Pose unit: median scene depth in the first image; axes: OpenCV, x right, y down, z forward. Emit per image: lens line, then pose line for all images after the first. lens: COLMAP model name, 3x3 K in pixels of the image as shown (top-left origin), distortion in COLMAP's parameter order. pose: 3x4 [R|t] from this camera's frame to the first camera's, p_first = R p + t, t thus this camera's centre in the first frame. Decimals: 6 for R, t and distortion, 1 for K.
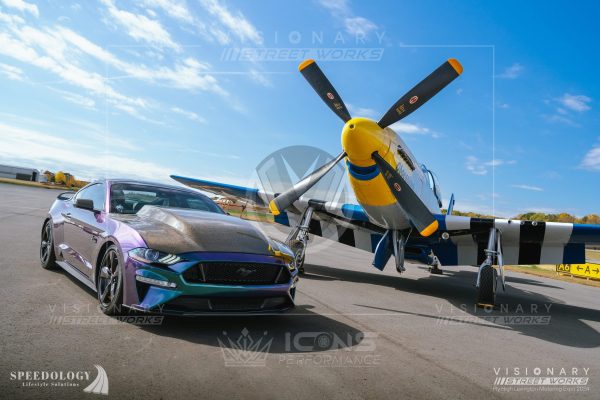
lens RADIAL K [[458.8, 0, 316.4], [0, 458.8, 201.1], [0, 0, 1]] dist [-0.007189, -0.004927]
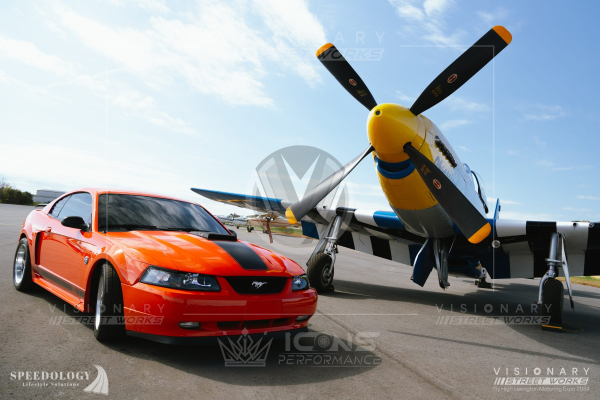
lens RADIAL K [[458.8, 0, 316.4], [0, 458.8, 201.1], [0, 0, 1]] dist [-0.007189, -0.004927]
pose [[0.996121, -0.034475, -0.080963, 0.021574], [0.031826, 0.998922, -0.033779, 0.015684], [0.082040, 0.031071, 0.996145, 0.130573]]
